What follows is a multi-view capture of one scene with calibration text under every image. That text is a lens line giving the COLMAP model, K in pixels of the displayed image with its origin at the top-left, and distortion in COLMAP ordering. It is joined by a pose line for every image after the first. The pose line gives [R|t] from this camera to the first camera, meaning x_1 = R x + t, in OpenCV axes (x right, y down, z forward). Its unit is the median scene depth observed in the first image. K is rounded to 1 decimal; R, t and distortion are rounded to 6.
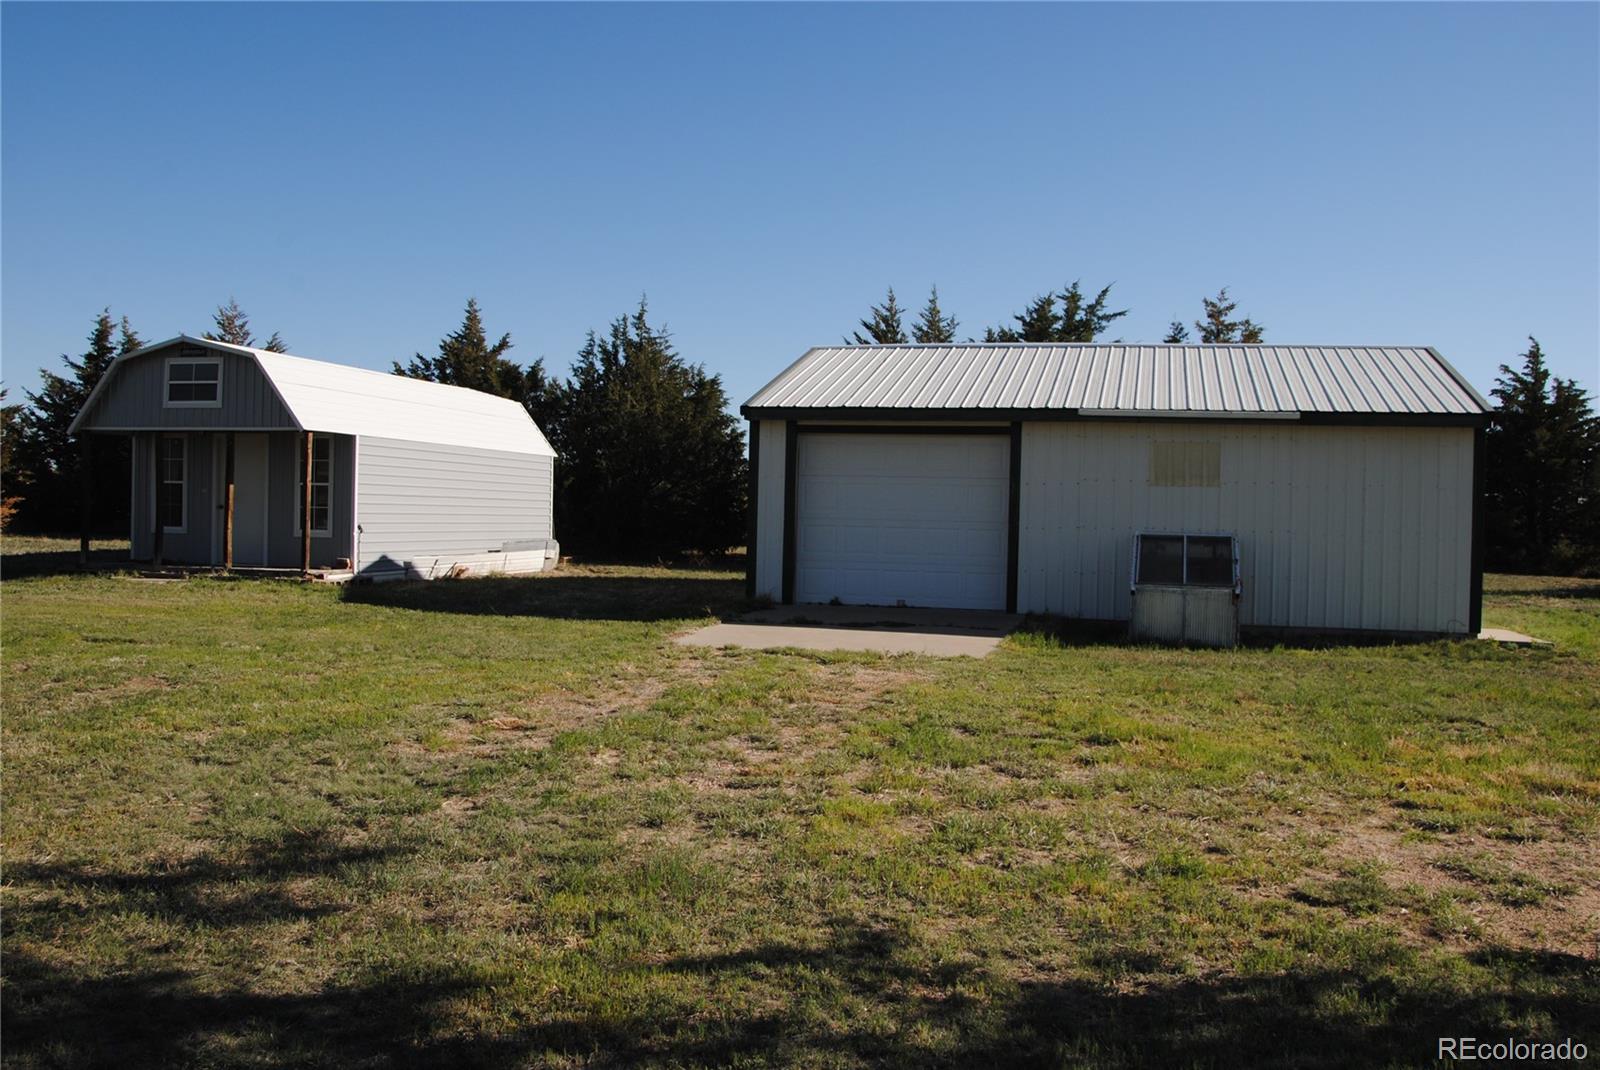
lens RADIAL K [[1344.8, 0, 800.0], [0, 1344.8, 535.0], [0, 0, 1]] dist [-0.002830, -0.000958]
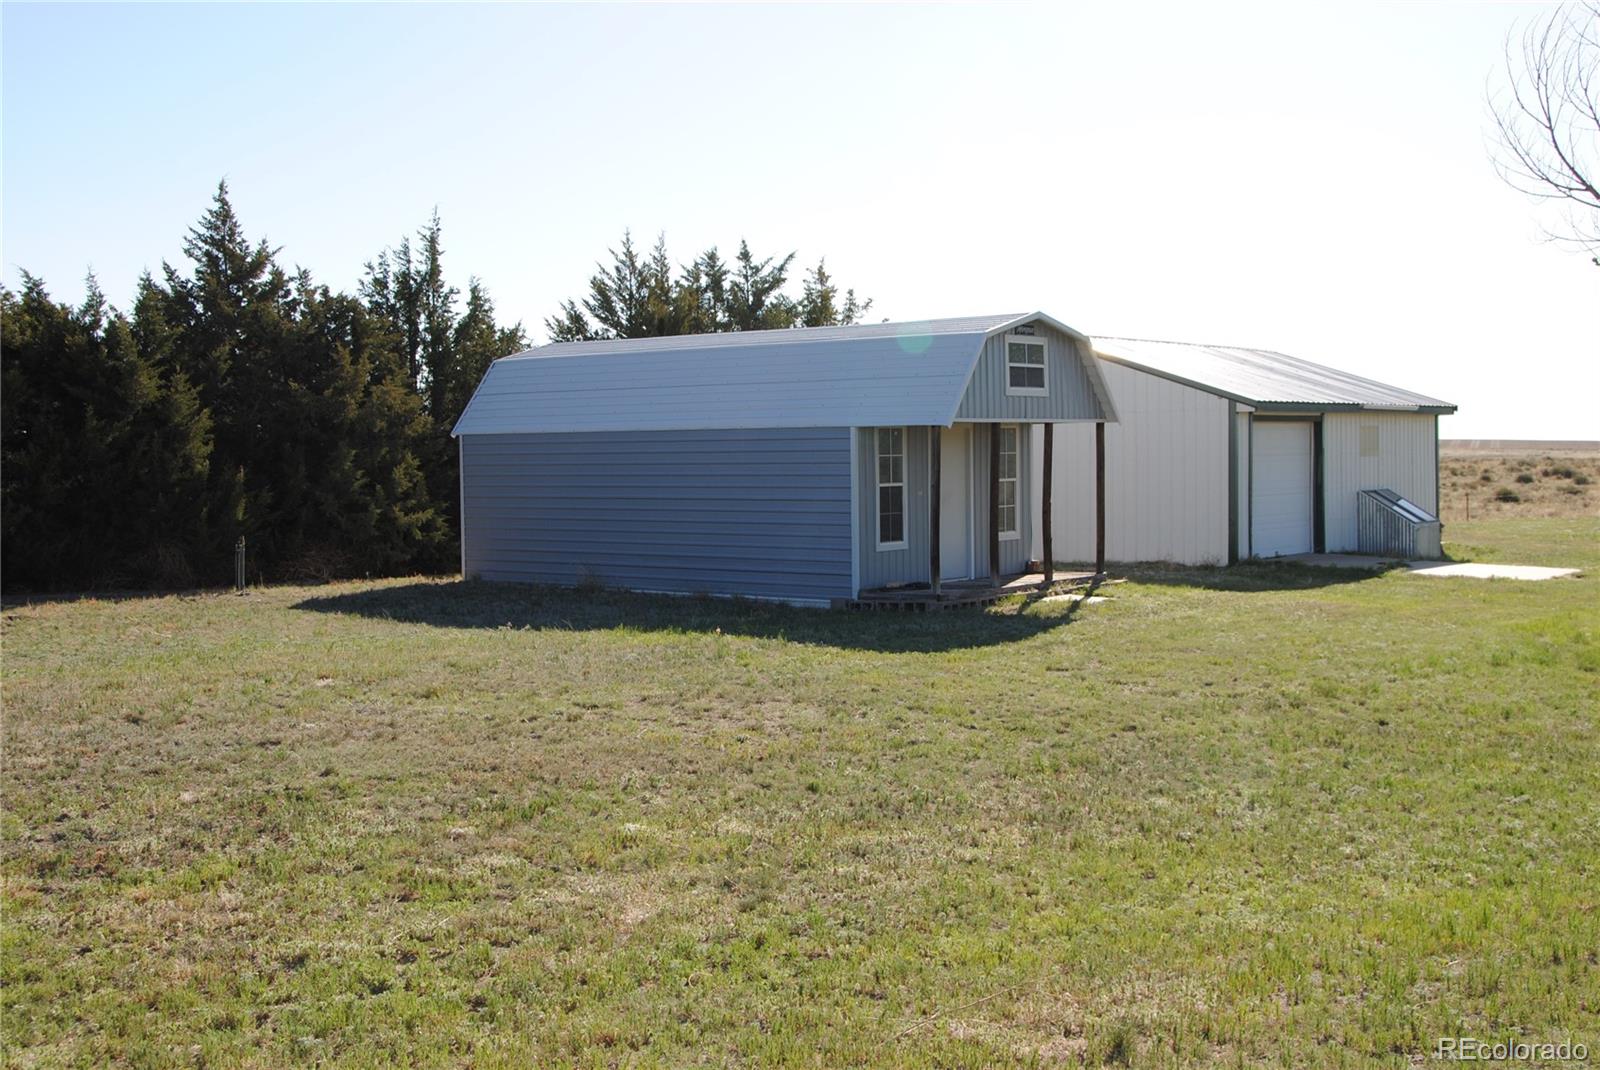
lens RADIAL K [[1822.8, 0, 800.0], [0, 1822.8, 535.0], [0, 0, 1]] dist [-0.000908, -0.002480]
pose [[0.388623, -0.072472, 0.918542, -1.556836], [0.038440, 0.997309, 0.062423, -0.084001], [-0.920595, 0.011050, 0.390363, 0.681741]]
